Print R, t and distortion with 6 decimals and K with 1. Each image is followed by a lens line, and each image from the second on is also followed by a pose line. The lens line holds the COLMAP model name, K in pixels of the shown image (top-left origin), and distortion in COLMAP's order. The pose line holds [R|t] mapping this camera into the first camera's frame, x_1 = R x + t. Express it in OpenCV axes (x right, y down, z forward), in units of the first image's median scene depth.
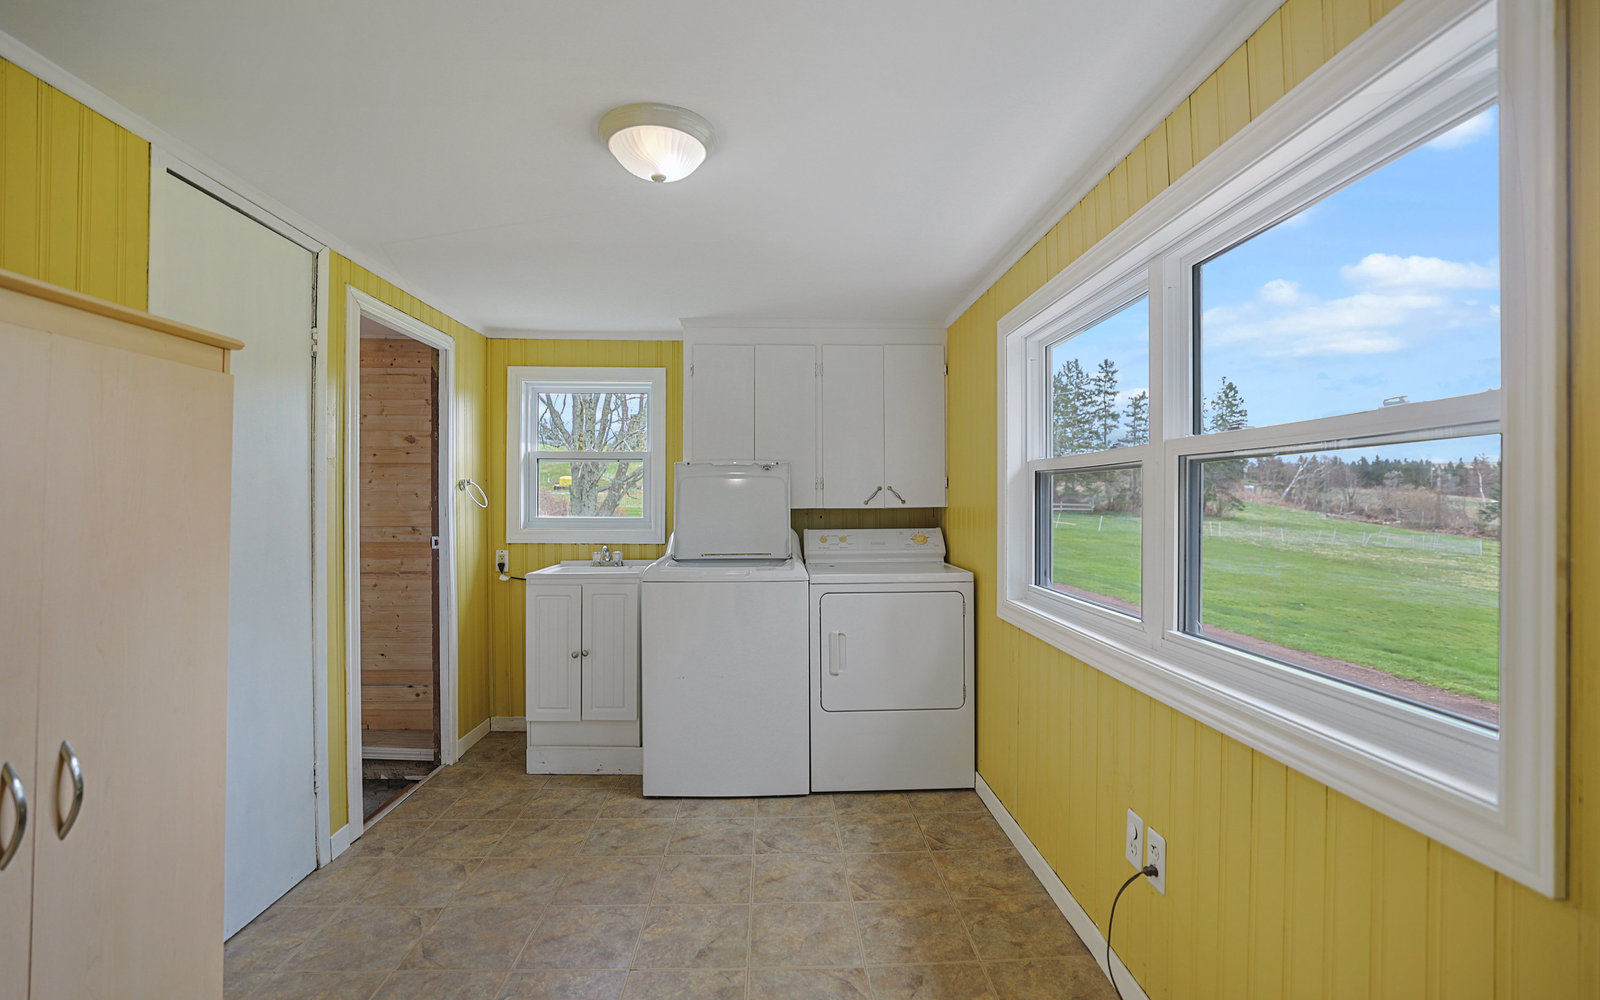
lens RADIAL K [[763.9, 0, 793.8], [0, 763.9, 502.6], [0, 0, 1]] dist [-0.000655, -0.000104]
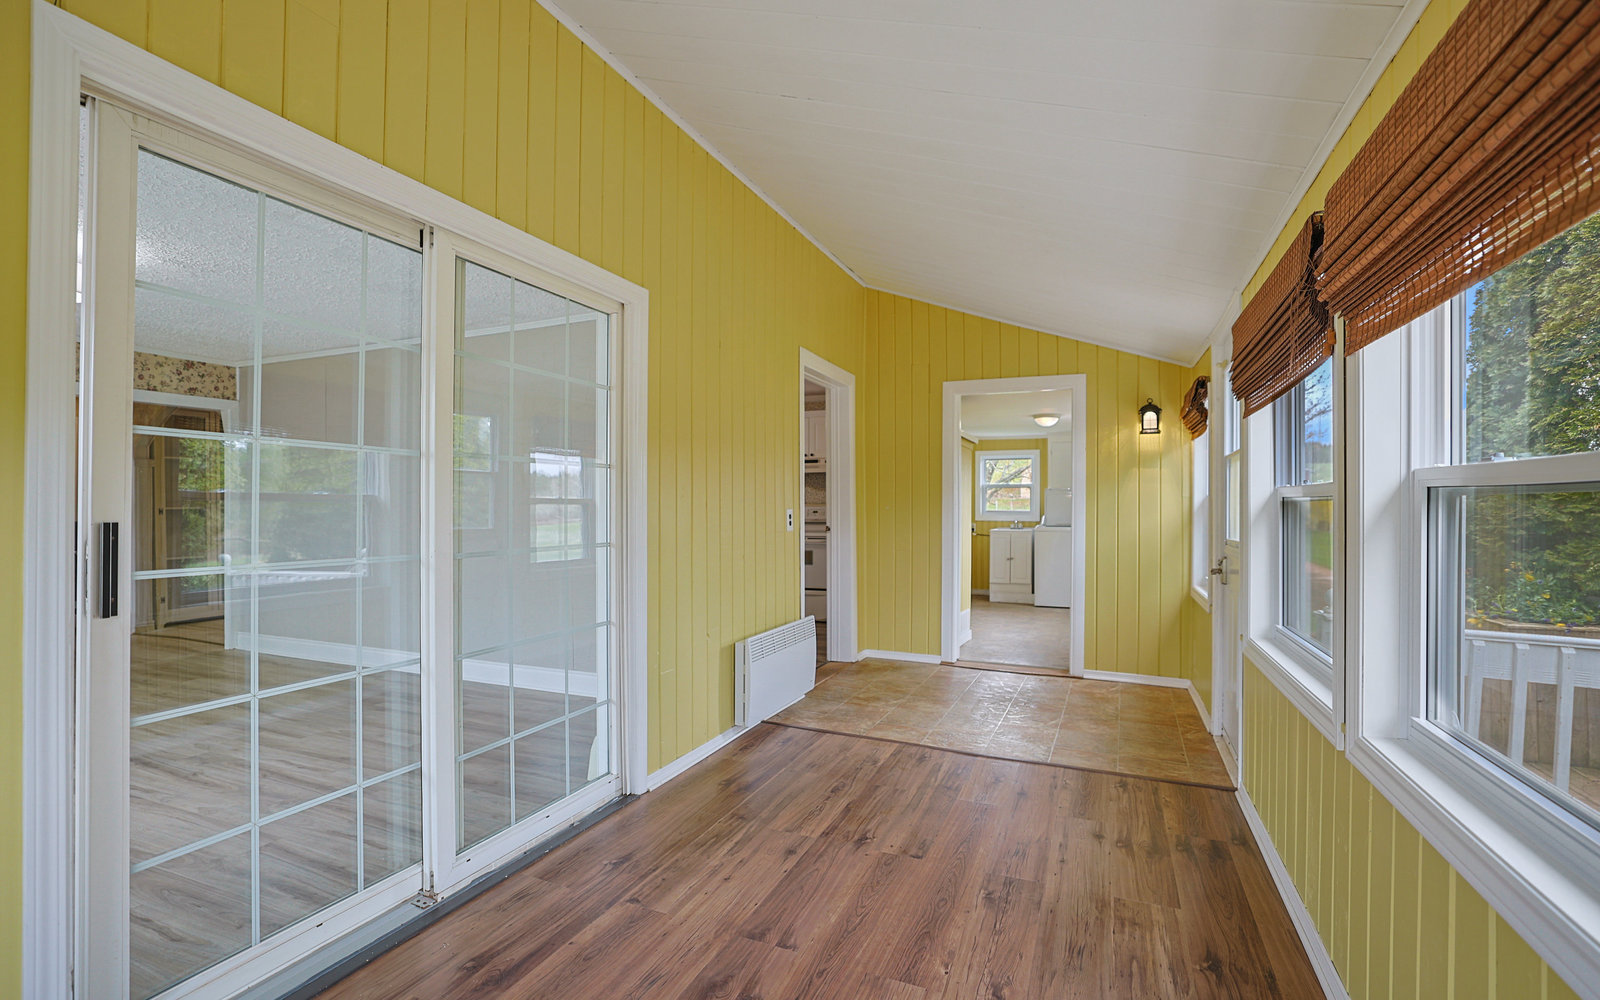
lens RADIAL K [[763.9, 0, 793.8], [0, 763.9, 502.6], [0, 0, 1]] dist [-0.000655, -0.000104]
pose [[0.905679, 0.006469, -0.423915, 0.164265], [-0.012838, 0.999844, -0.012169, 0.033767], [0.423770, 0.016463, 0.905620, -1.624974]]
